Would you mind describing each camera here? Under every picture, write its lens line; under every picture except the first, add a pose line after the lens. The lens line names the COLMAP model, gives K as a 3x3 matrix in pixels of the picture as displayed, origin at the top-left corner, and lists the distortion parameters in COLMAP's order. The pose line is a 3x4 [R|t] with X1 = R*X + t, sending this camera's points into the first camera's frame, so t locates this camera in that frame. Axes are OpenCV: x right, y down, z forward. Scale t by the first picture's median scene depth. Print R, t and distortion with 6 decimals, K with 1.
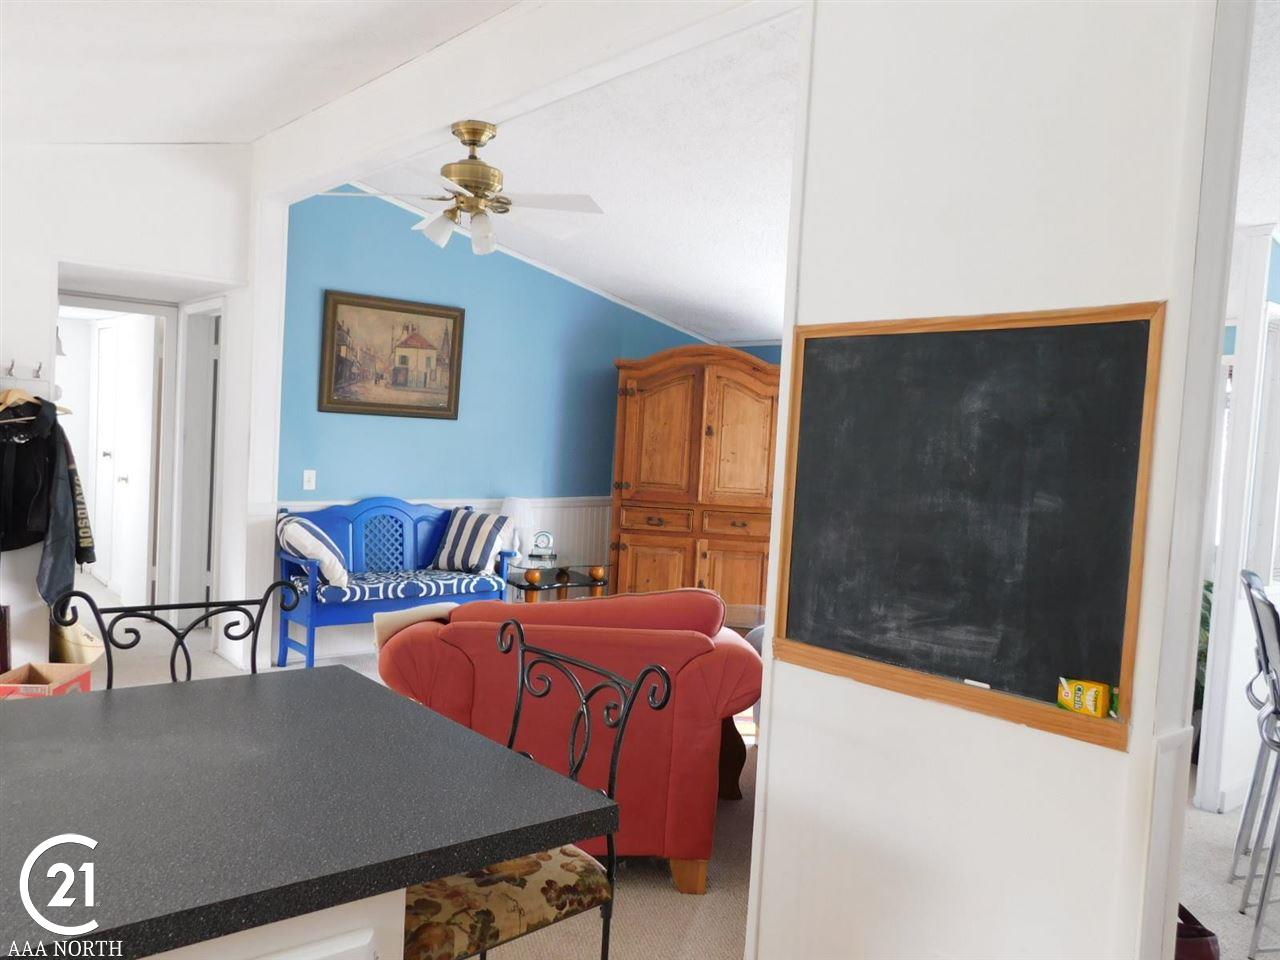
lens RADIAL K [[1026.8, 0, 640.0], [0, 1026.8, 480.0], [0, 0, 1]] dist [-0.006479, -0.002156]
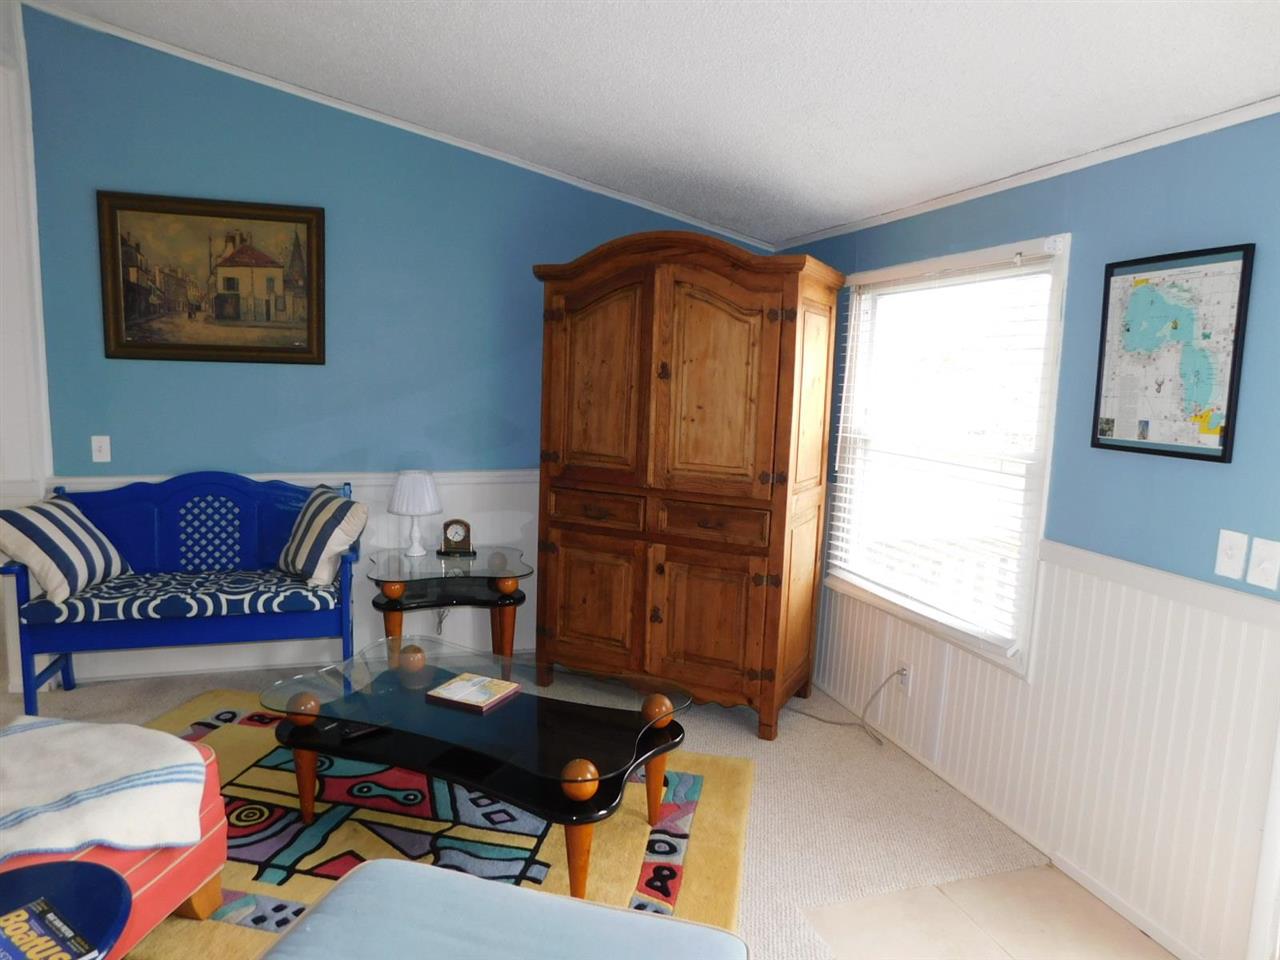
lens RADIAL K [[851.2, 0, 640.0], [0, 851.2, 480.0], [0, 0, 1]] dist [-0.070509, 0.065431]
pose [[0.920022, 0.028624, -0.390819, 0.266398], [-0.000967, 0.997491, 0.070780, -0.019578], [0.391864, -0.064741, 0.917742, 0.541334]]
